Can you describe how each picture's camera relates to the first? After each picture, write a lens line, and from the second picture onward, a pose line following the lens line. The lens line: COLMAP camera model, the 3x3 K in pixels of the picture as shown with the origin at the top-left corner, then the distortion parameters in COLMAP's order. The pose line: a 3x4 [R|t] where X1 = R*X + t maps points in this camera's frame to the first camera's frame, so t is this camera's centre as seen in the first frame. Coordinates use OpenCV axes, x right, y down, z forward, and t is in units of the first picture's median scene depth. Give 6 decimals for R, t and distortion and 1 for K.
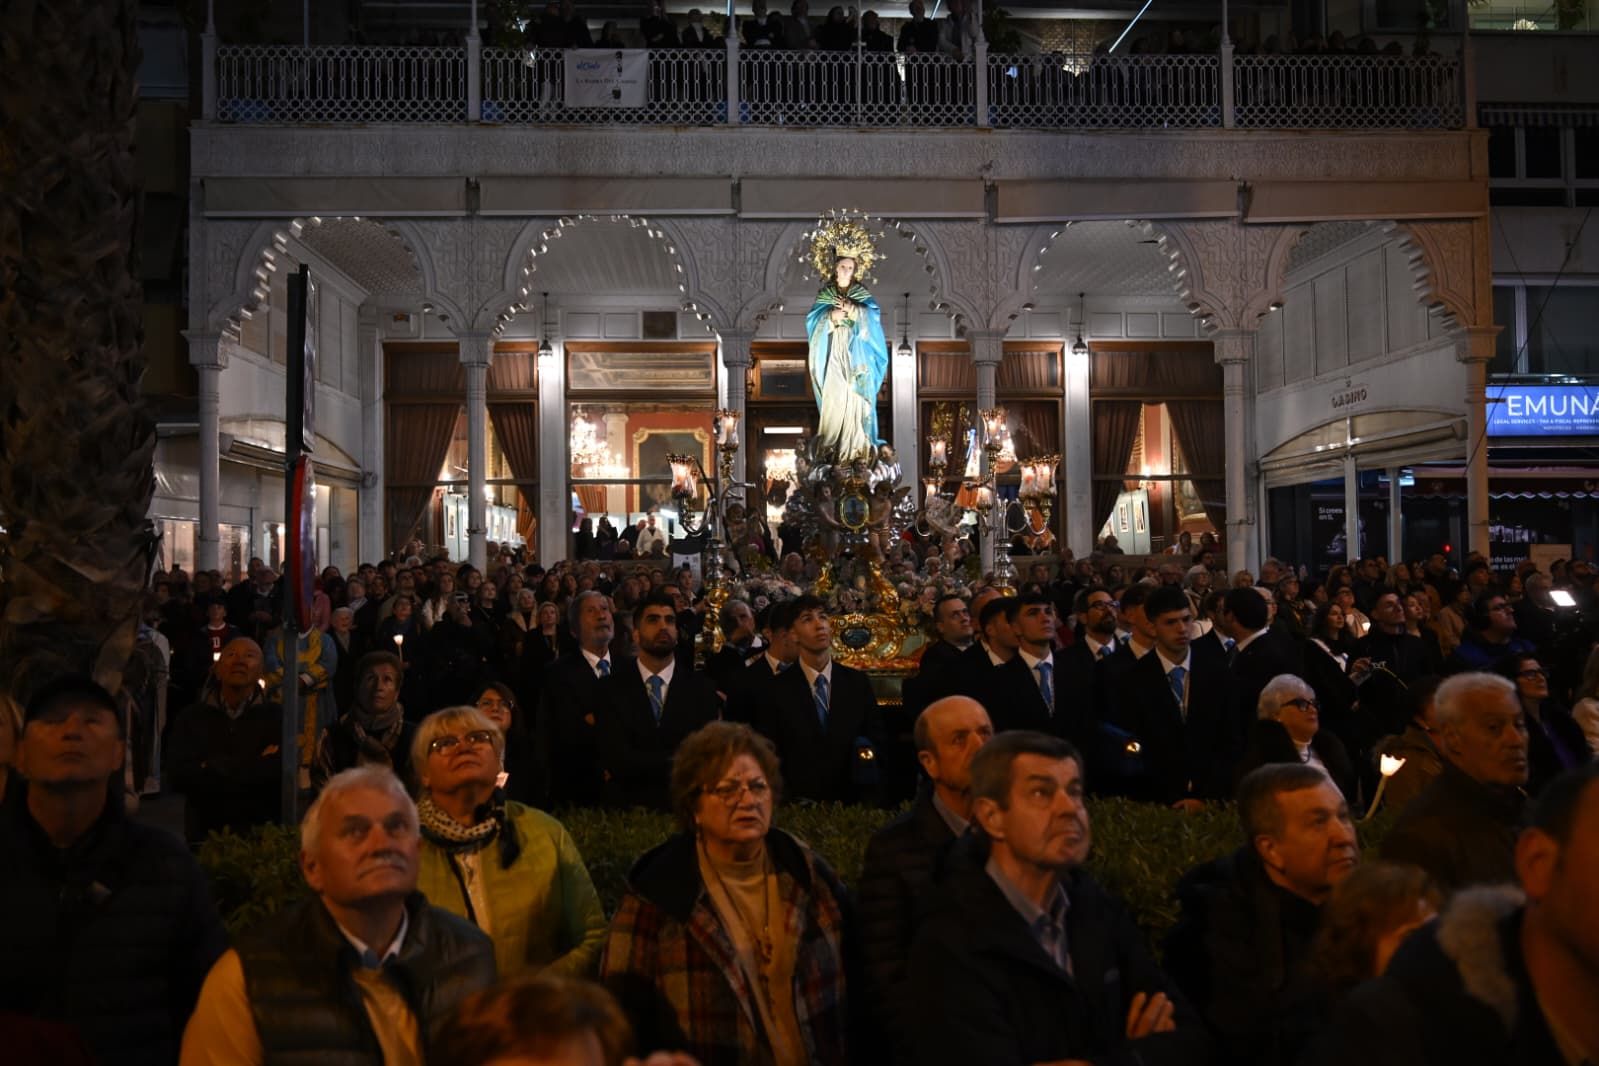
lens RADIAL K [[1225.2, 0, 799.5], [0, 1225.2, 533.0], [0, 0, 1]] dist [-0.002311, 0.002984]
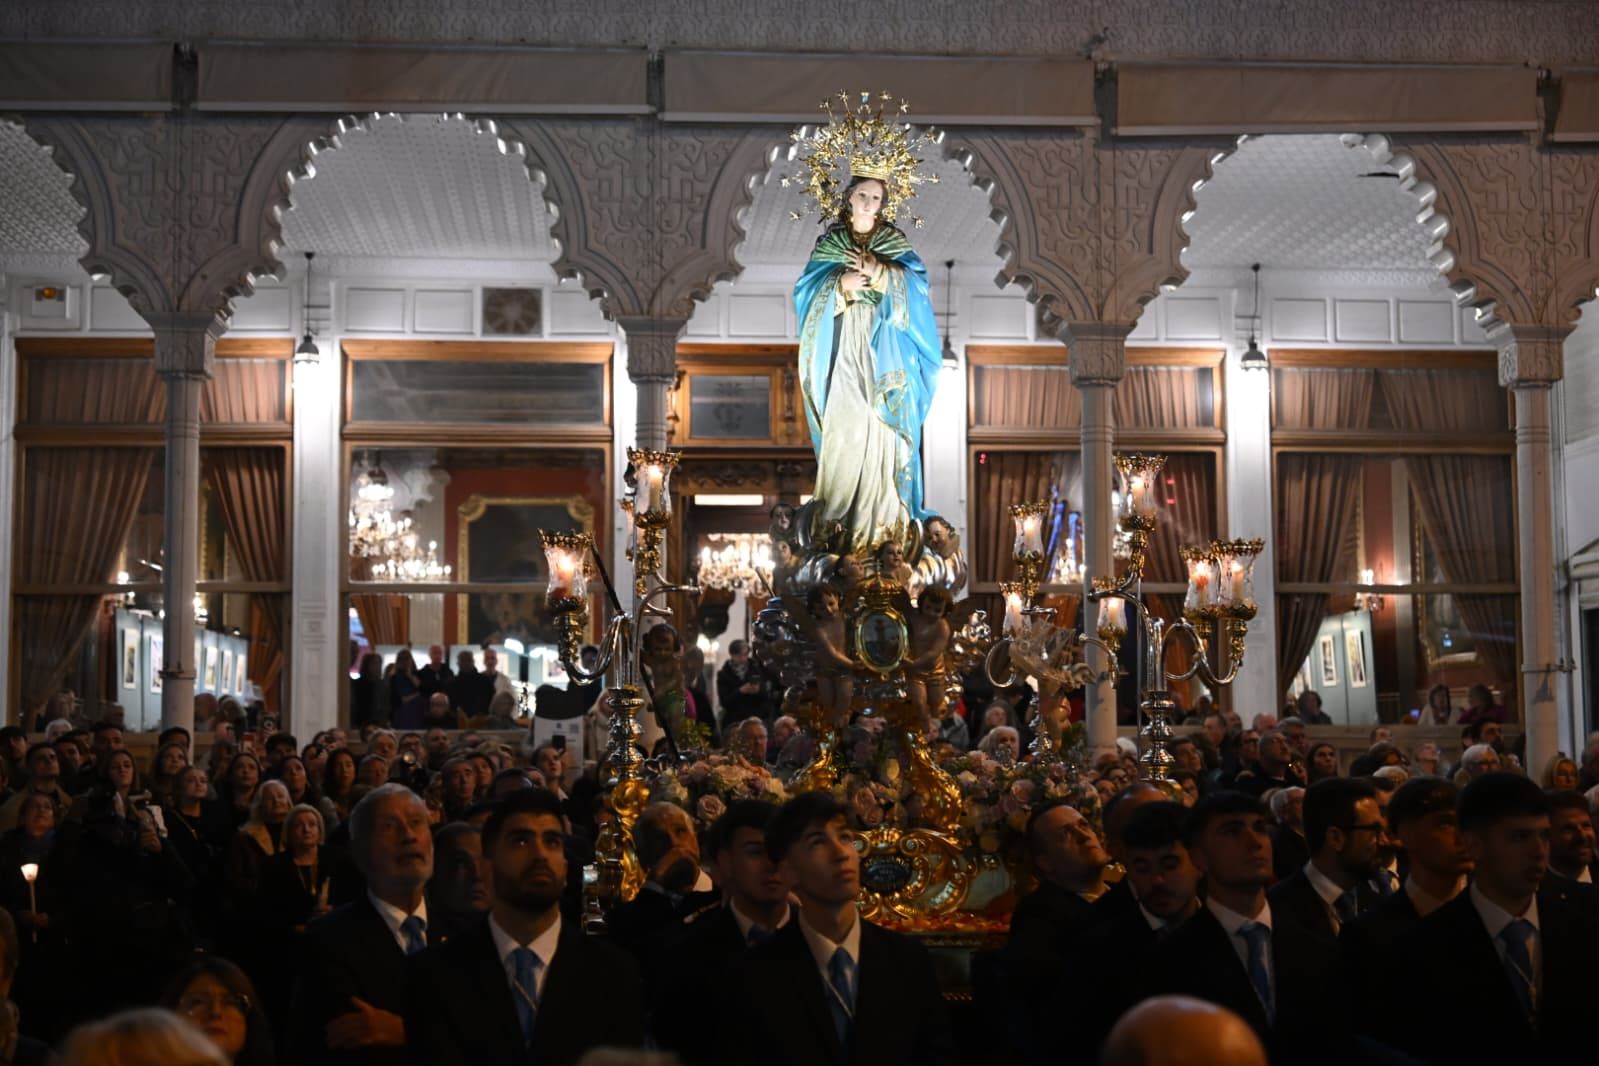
lens RADIAL K [[2154.7, 0, 806.7], [0, 2154.7, 548.4], [0, 0, 1]] dist [-0.002323, -0.007028]
pose [[0.999594, 0.008519, 0.027178, -0.007230], [-0.006786, 0.997974, -0.063257, 0.001264], [-0.027662, 0.063047, 0.997627, 0.021753]]
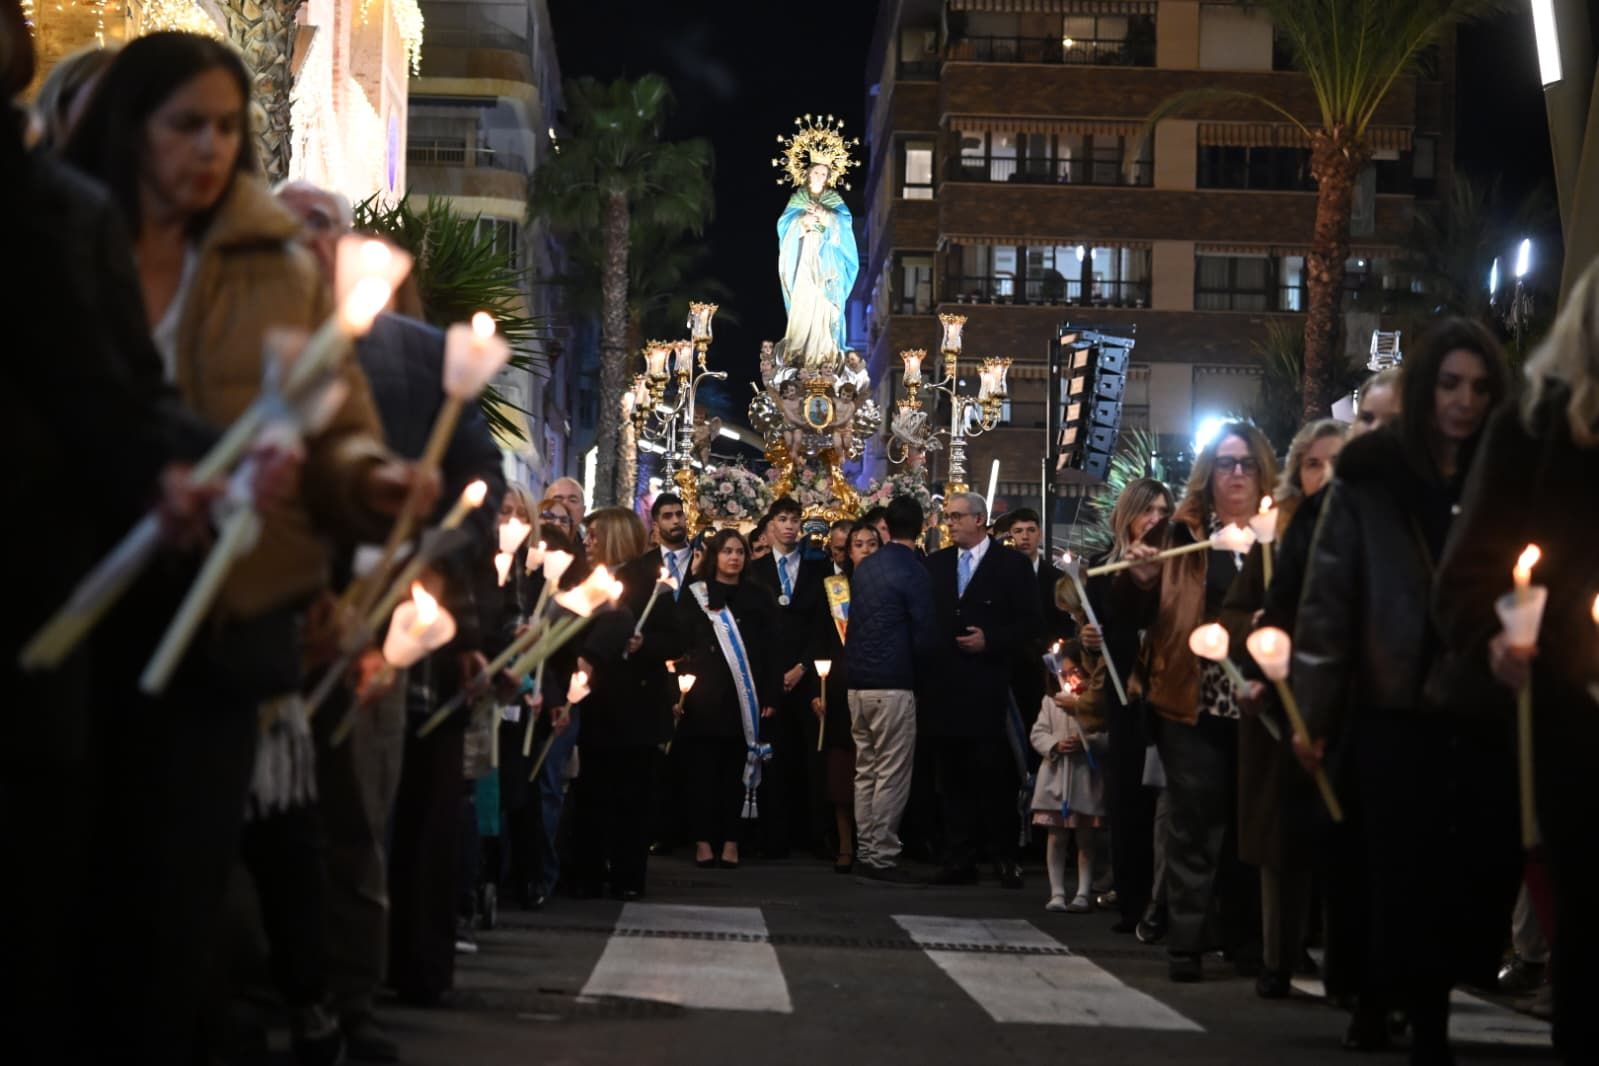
lens RADIAL K [[2720.4, 0, 799.5], [0, 2720.4, 533.0], [0, 0, 1]] dist [0.011569, 0.150826]
pose [[0.998824, 0.038512, 0.029454, -0.016562], [-0.036791, 0.997703, -0.056880, 0.103855], [-0.031576, 0.055730, 0.997946, -0.612558]]
